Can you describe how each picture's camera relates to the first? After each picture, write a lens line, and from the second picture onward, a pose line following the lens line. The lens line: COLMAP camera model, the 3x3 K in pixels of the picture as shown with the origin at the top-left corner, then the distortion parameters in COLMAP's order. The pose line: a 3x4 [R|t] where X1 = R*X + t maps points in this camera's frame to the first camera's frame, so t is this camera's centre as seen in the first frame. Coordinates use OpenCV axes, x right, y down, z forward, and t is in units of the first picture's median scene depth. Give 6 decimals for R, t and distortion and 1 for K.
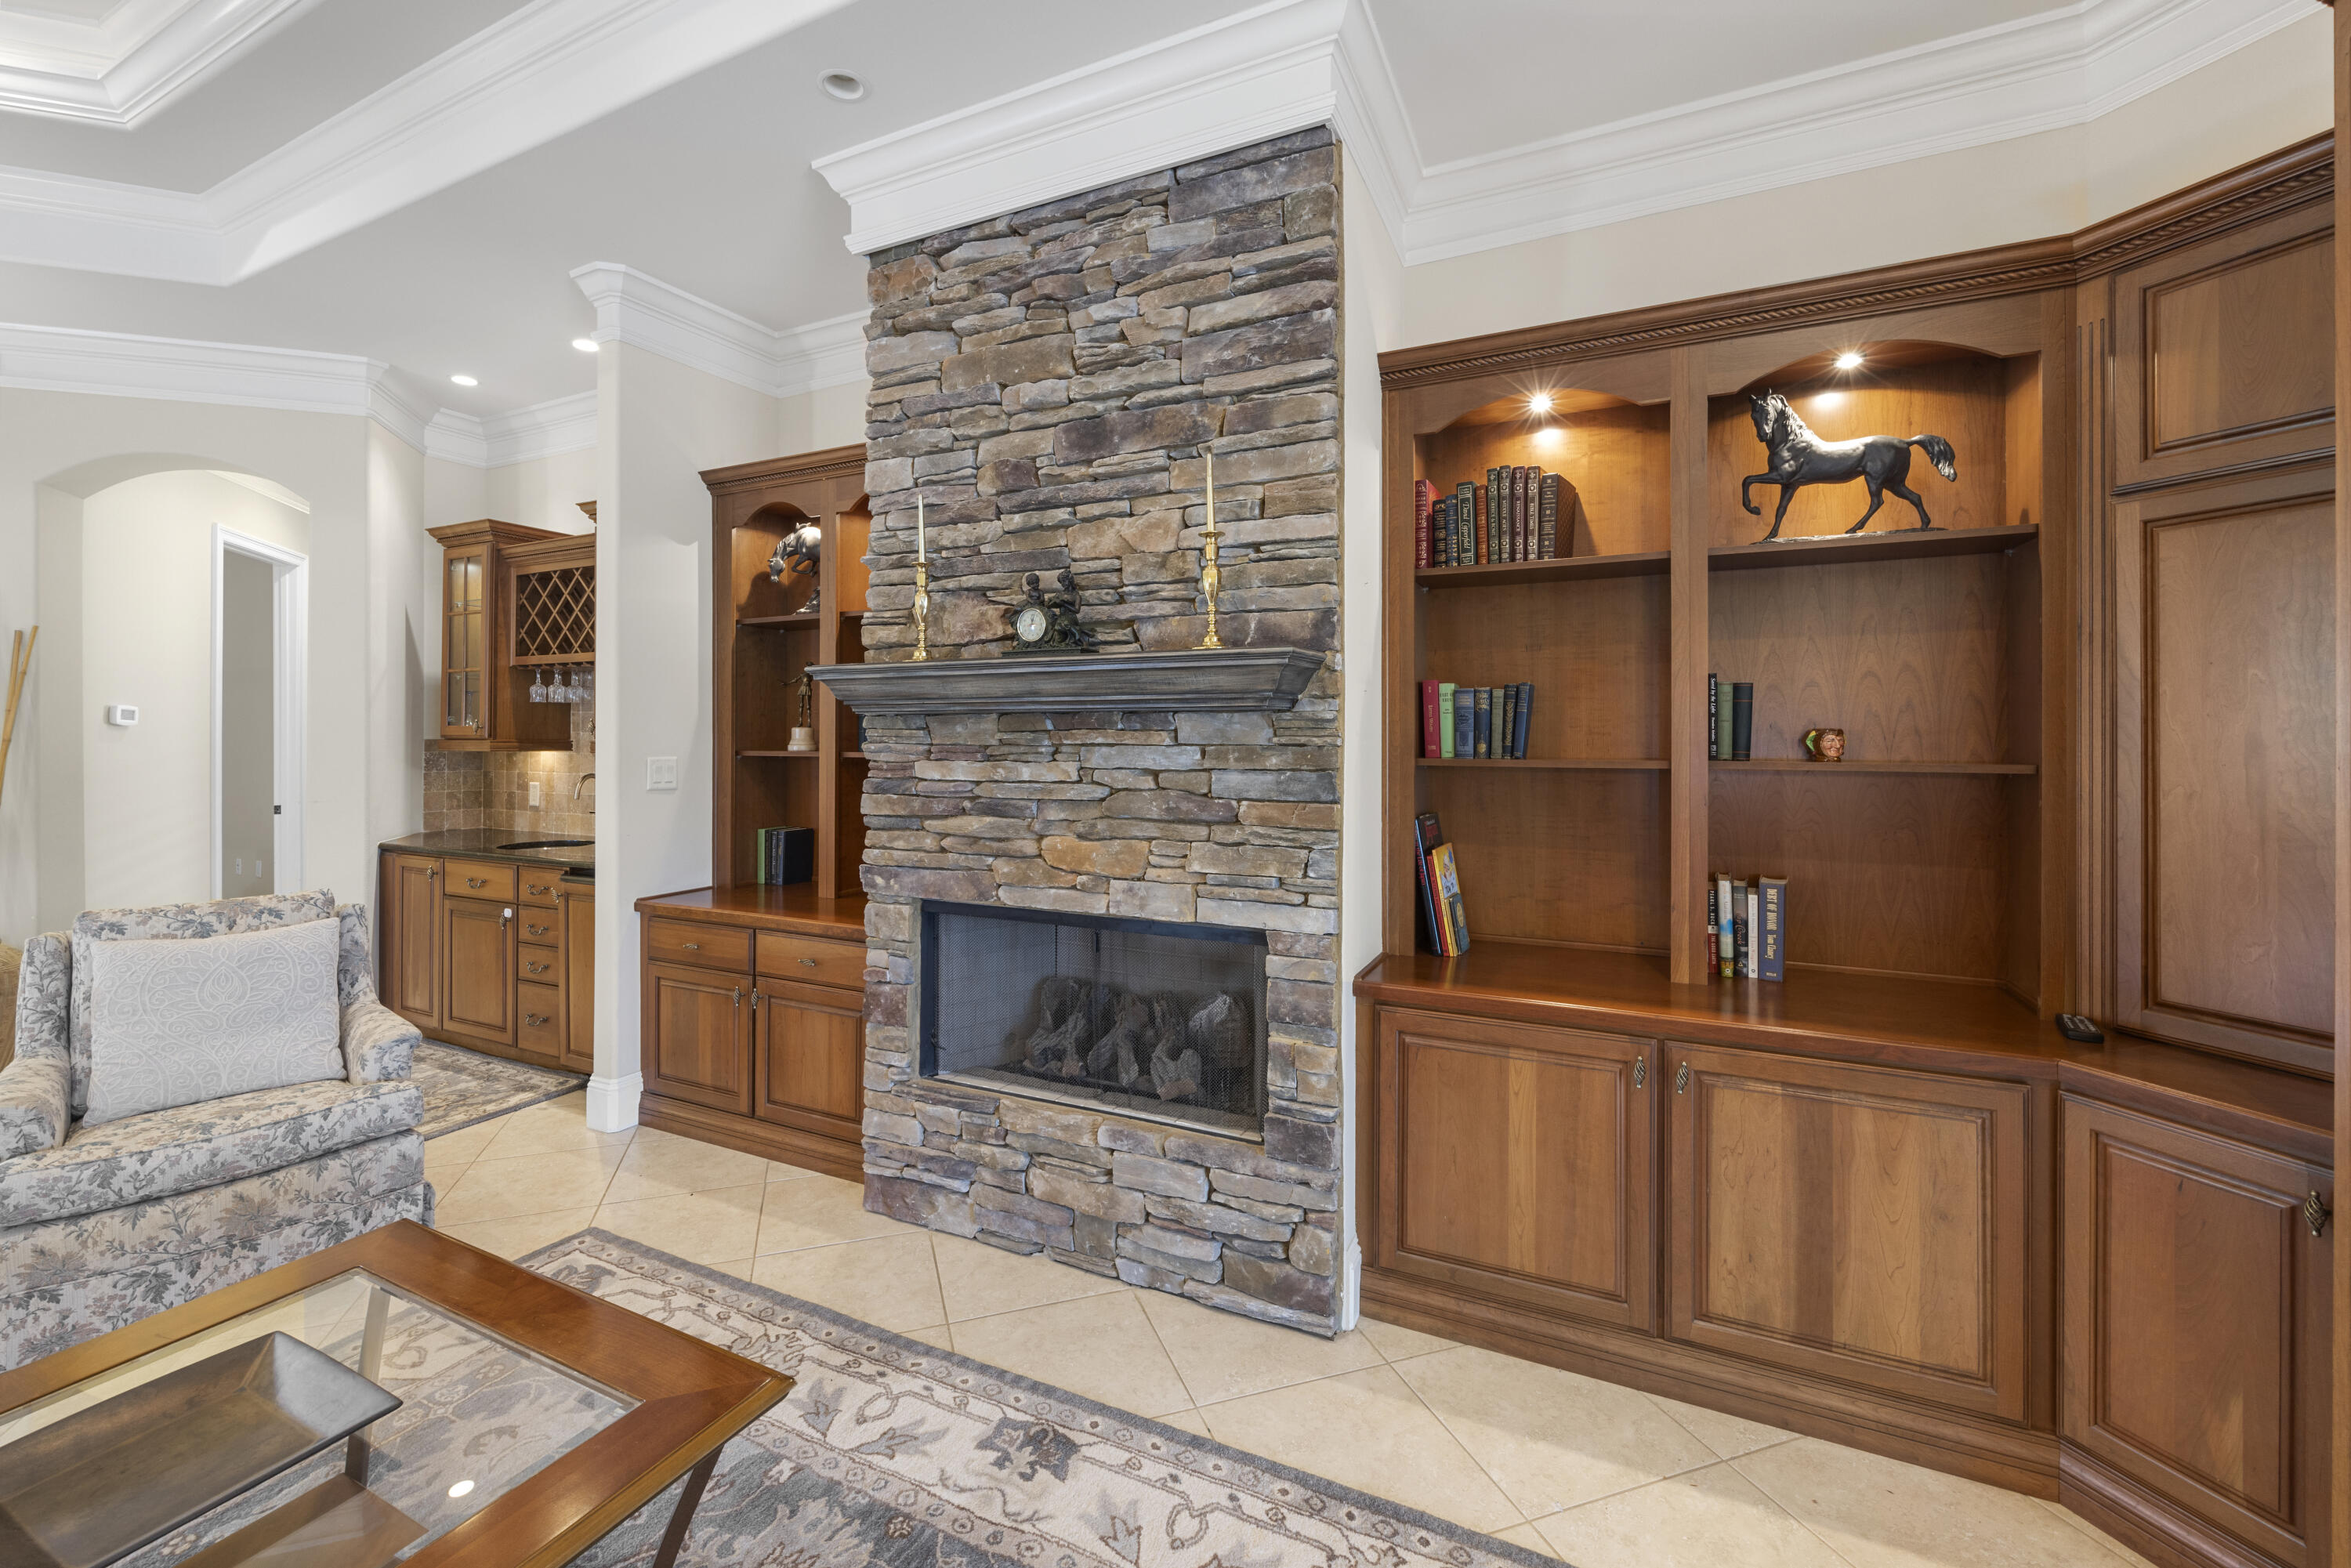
lens RADIAL K [[968.4, 0, 1148.4], [0, 968.4, 729.2], [0, 0, 1]] dist [-0.000755, 0.001839]
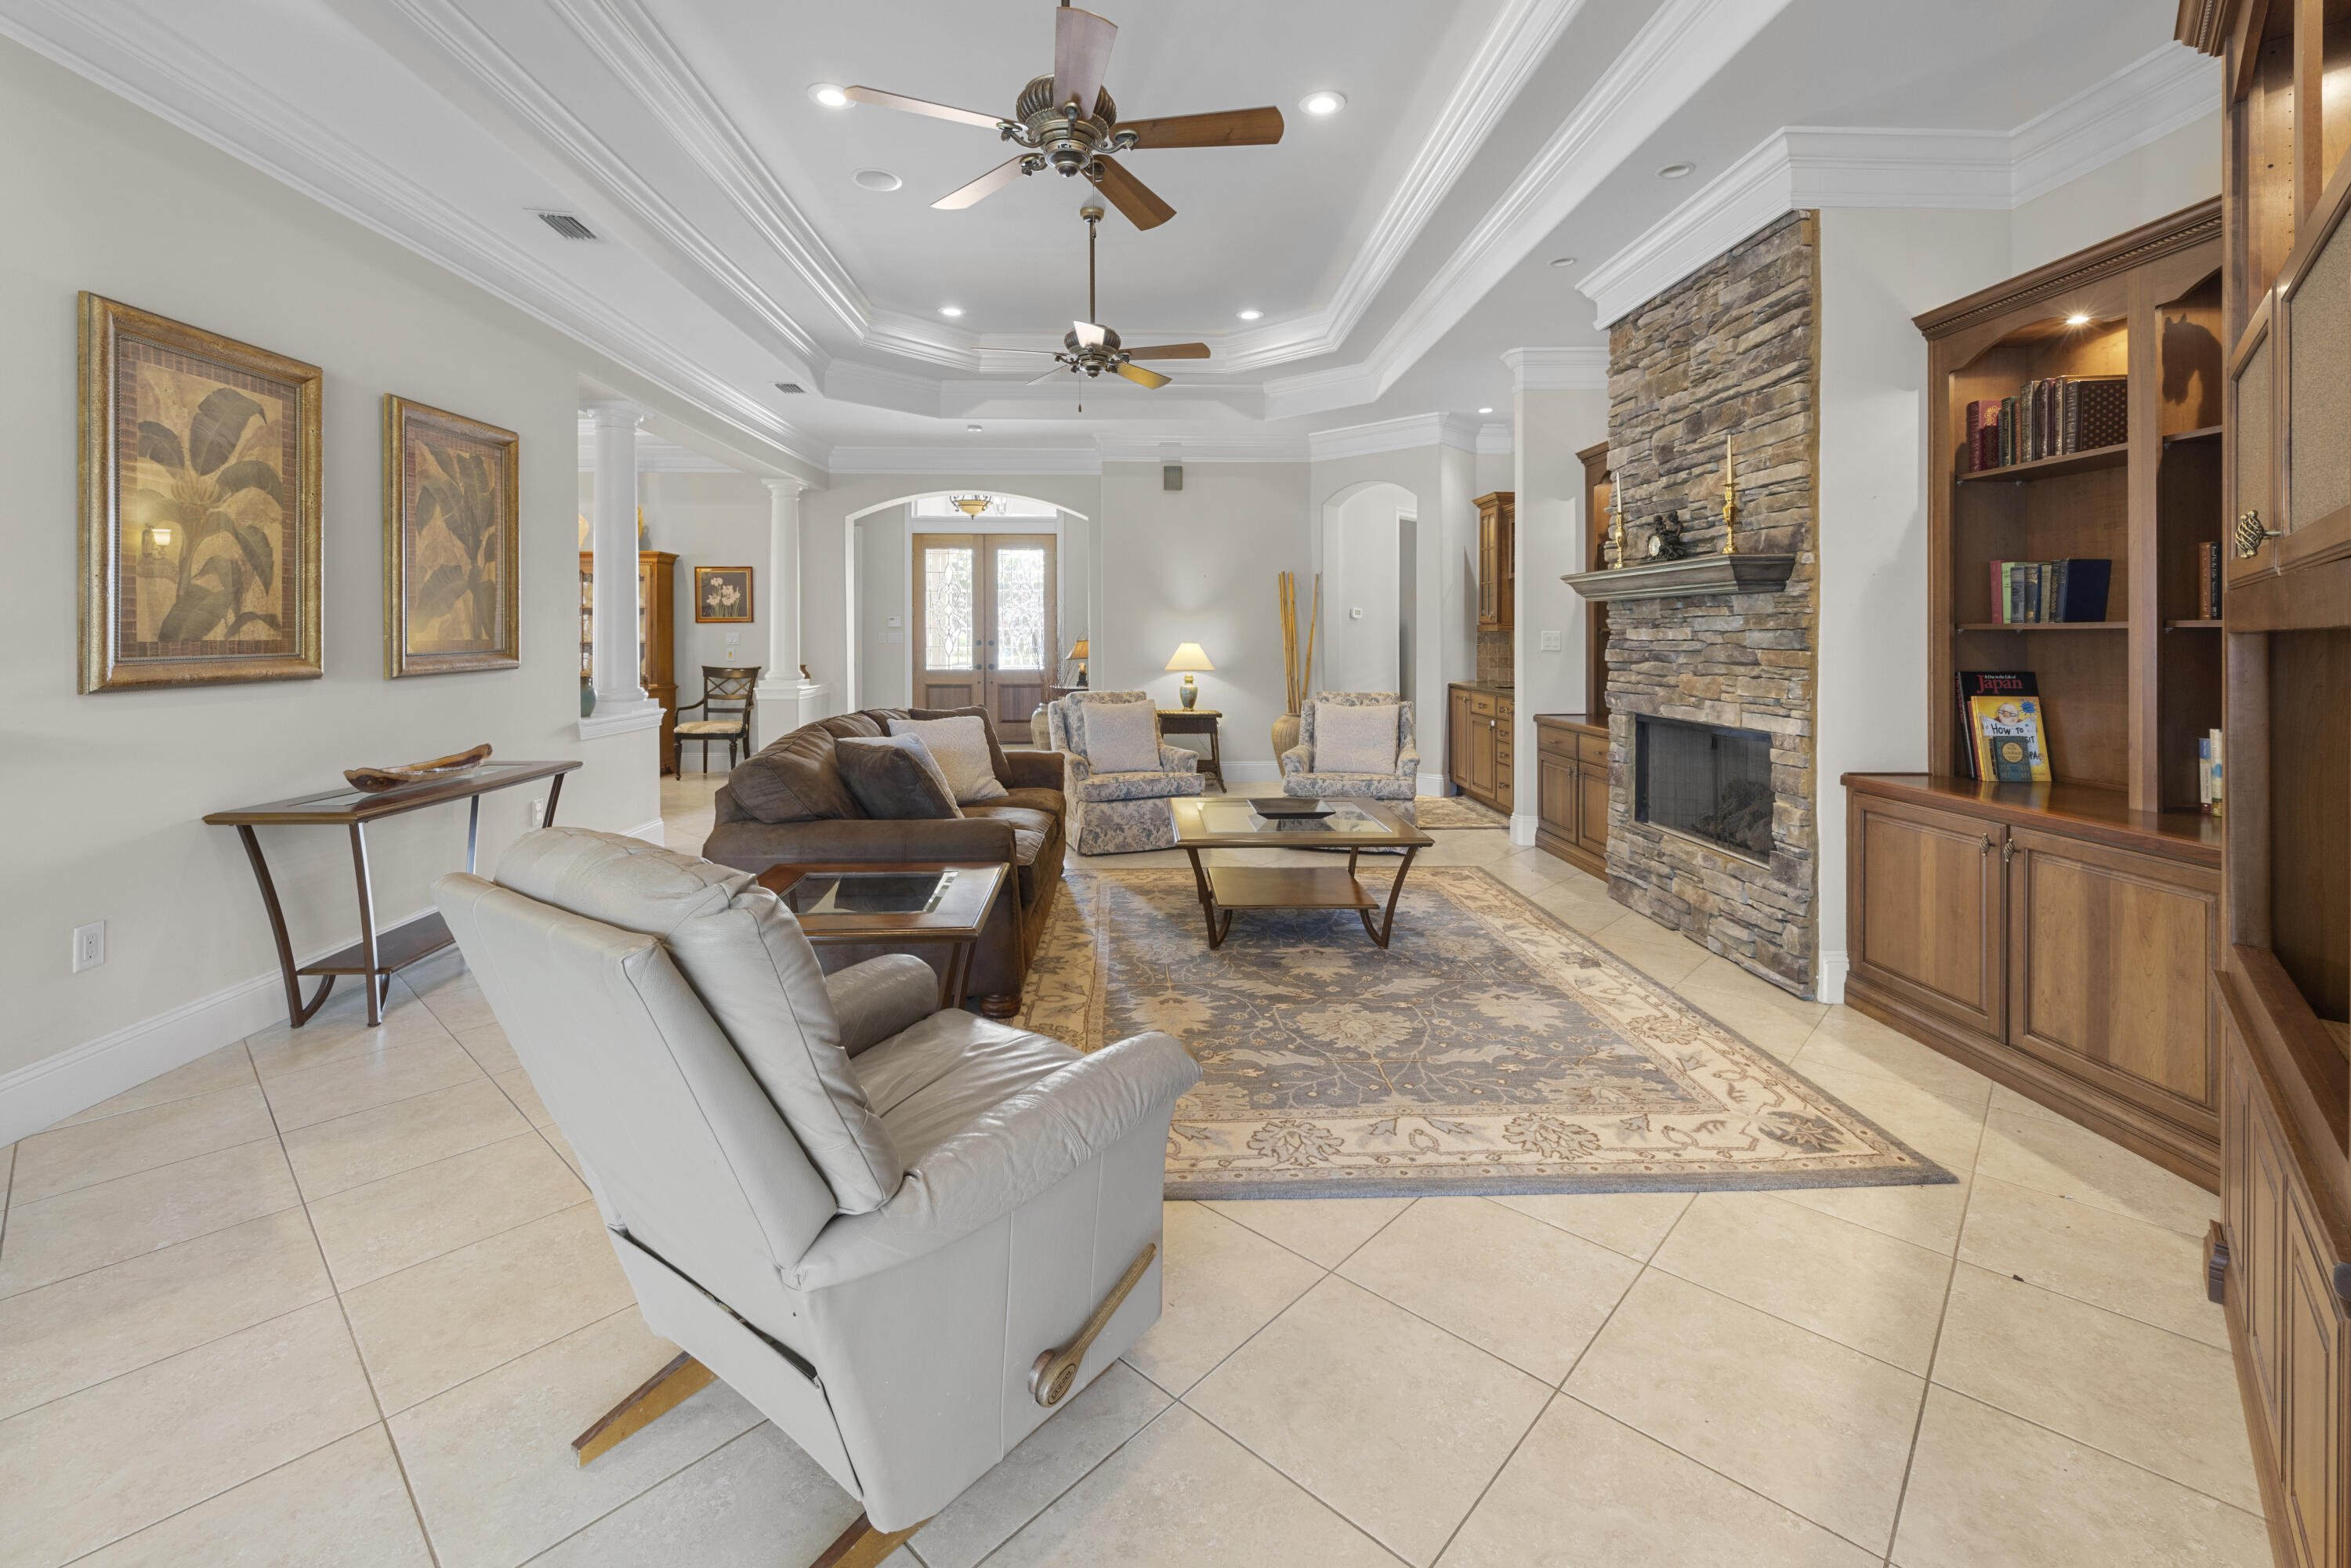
lens RADIAL K [[968.4, 0, 1179.4], [0, 968.4, 634.7], [0, 0, 1]] dist [-0.000755, 0.001839]
pose [[0.492387, 0.000925, -0.870376, 0.942653], [0.006233, 0.999970, 0.004589, 0.034454], [0.870354, -0.007685, 0.492366, -0.555943]]
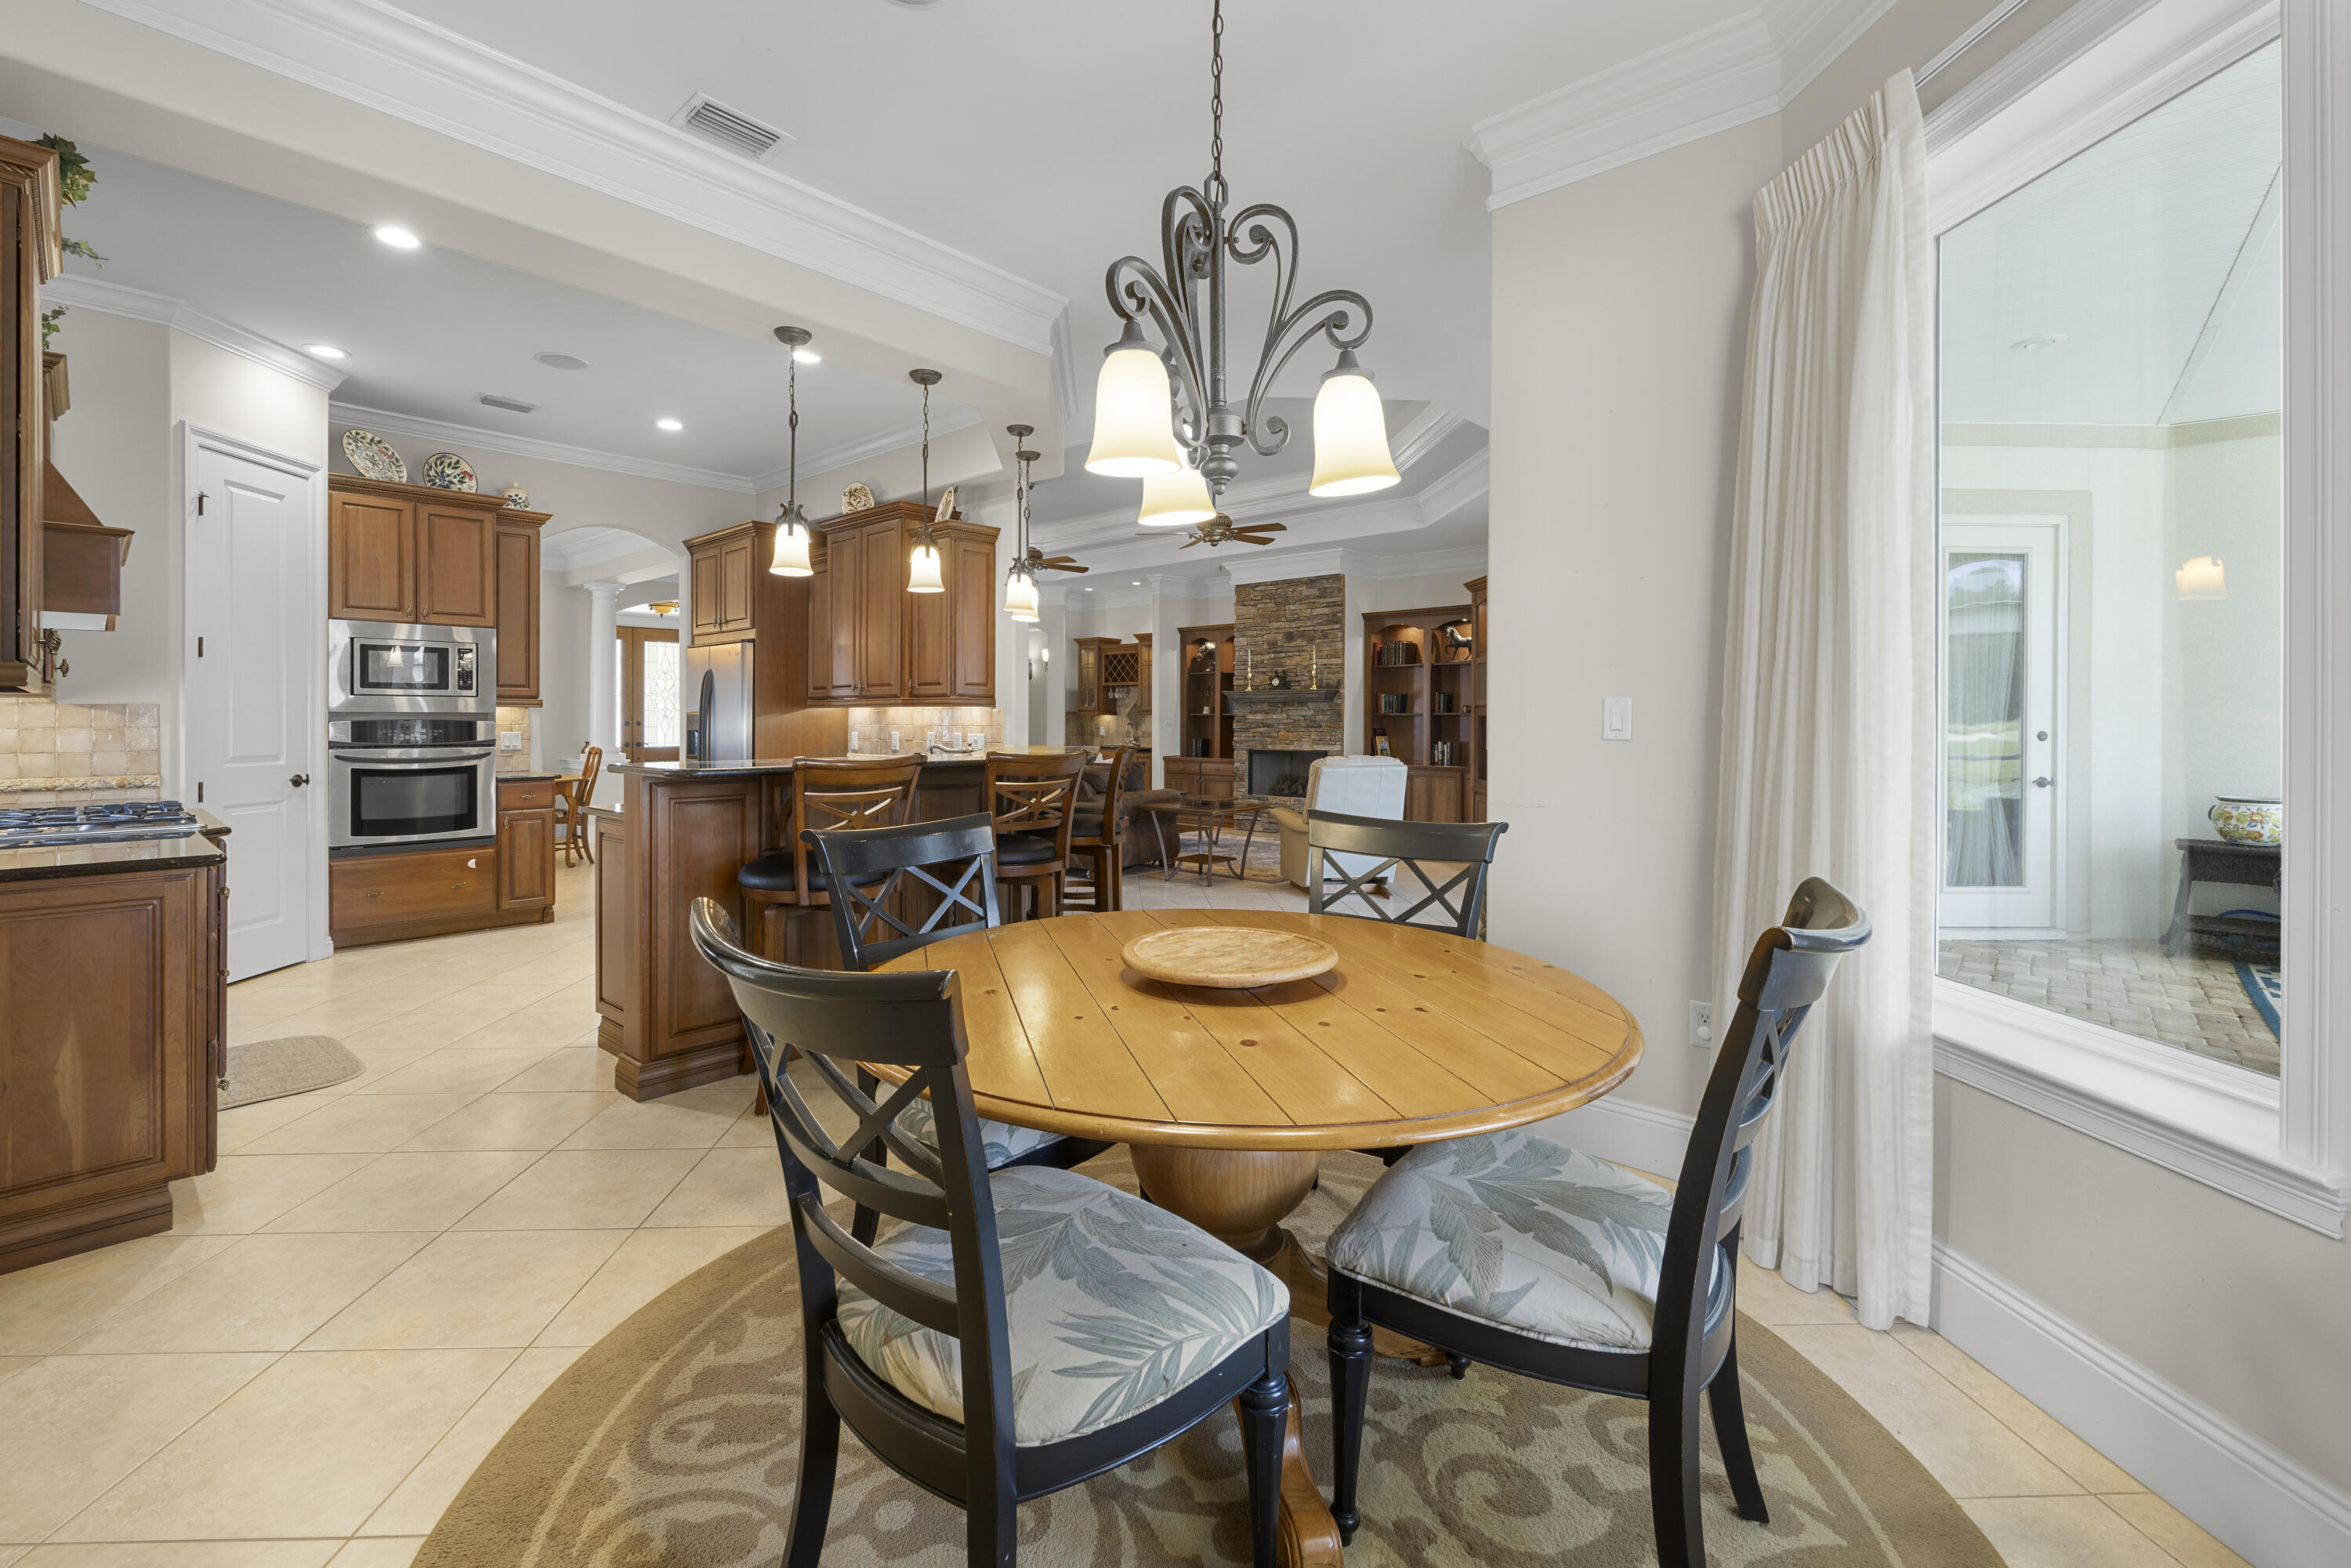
lens RADIAL K [[968.4, 0, 1140.0], [0, 968.4, 724.6], [0, 0, 1]] dist [-0.000755, 0.001839]
pose [[0.960091, 0.002835, -0.279674, 0.507985], [0.000840, 0.999915, 0.013019, 0.026209], [0.279688, -0.012734, 0.960007, -3.329823]]
